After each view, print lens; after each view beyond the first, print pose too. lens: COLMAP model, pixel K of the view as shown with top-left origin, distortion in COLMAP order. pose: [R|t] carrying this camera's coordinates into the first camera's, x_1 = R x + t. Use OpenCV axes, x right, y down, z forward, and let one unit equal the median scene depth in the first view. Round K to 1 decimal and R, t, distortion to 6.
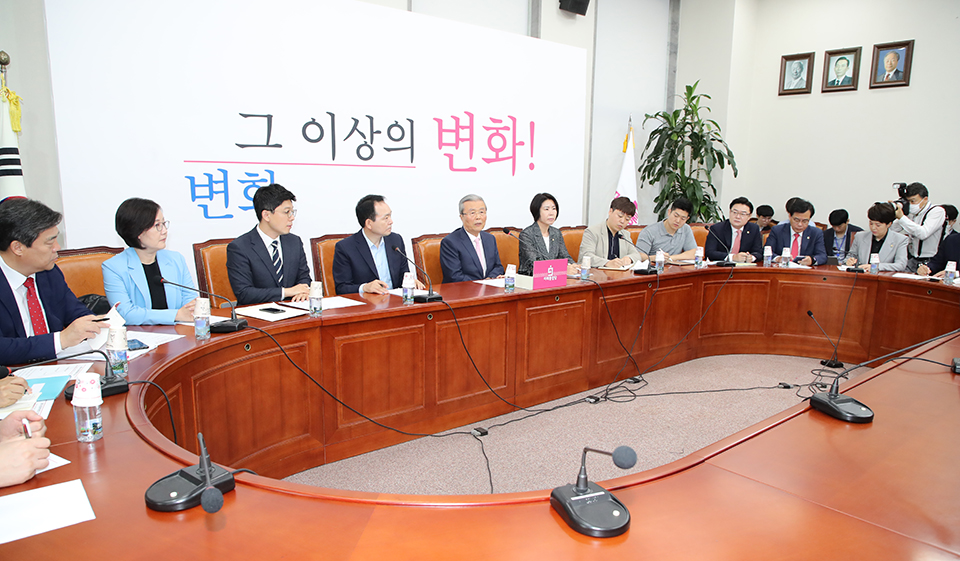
lens RADIAL K [[662.8, 0, 481.7], [0, 662.8, 301.4], [0, 0, 1]] dist [-0.045953, 0.003461]
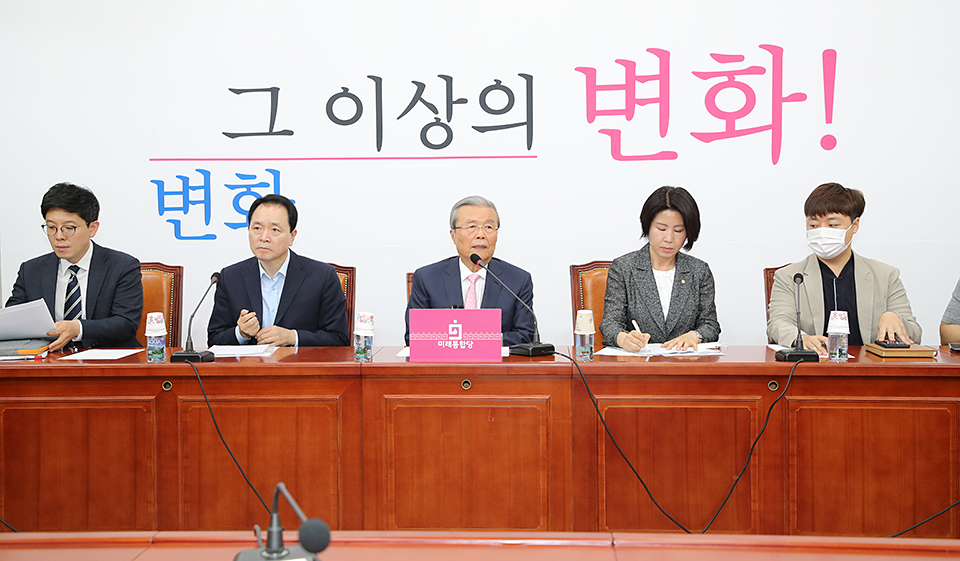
lens RADIAL K [[1169.3, 0, 480.0], [0, 1169.3, 280.5], [0, 0, 1]] dist [0.158726, -0.005272]
pose [[0.727081, 0.015622, -0.686374, 0.617775], [-0.102710, 0.990965, -0.086248, -0.005741], [0.678826, 0.133207, 0.722116, 0.279319]]
